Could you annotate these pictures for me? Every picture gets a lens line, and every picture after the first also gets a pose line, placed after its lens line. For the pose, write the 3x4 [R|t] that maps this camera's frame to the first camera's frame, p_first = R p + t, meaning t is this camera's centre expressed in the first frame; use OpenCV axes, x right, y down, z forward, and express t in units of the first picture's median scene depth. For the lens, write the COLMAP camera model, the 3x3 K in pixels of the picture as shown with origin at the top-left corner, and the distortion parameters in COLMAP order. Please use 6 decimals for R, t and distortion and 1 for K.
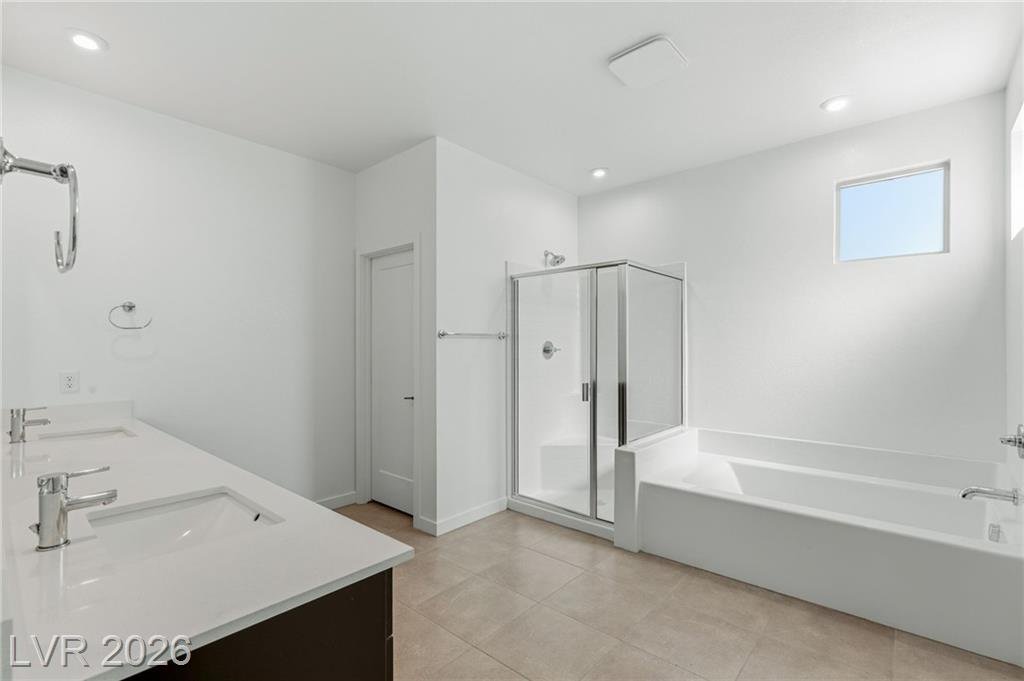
lens RADIAL K [[465.8, 0, 510.3], [0, 465.8, 343.6], [0, 0, 1]] dist [0.004068, -0.000644]
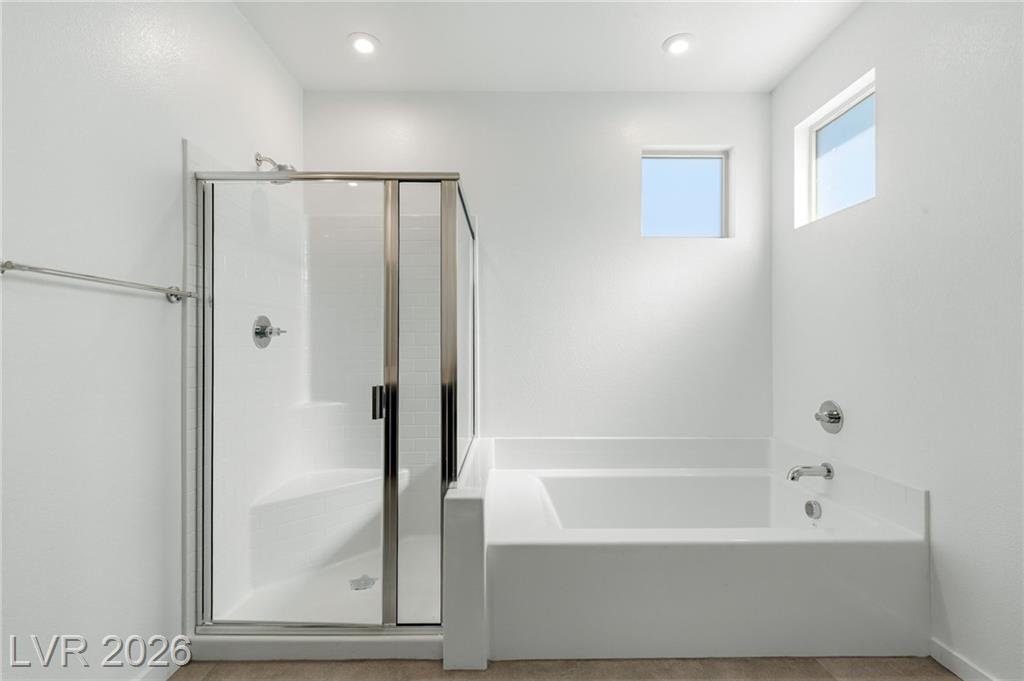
lens RADIAL K [[465.8, 0, 516.2], [0, 465.8, 345.6], [0, 0, 1]] dist [0.004068, -0.000644]
pose [[0.741215, 0.001082, 0.671266, -0.077930], [-0.005317, 0.999977, 0.004260, 0.029638], [-0.671246, -0.006727, 0.741204, 0.427179]]
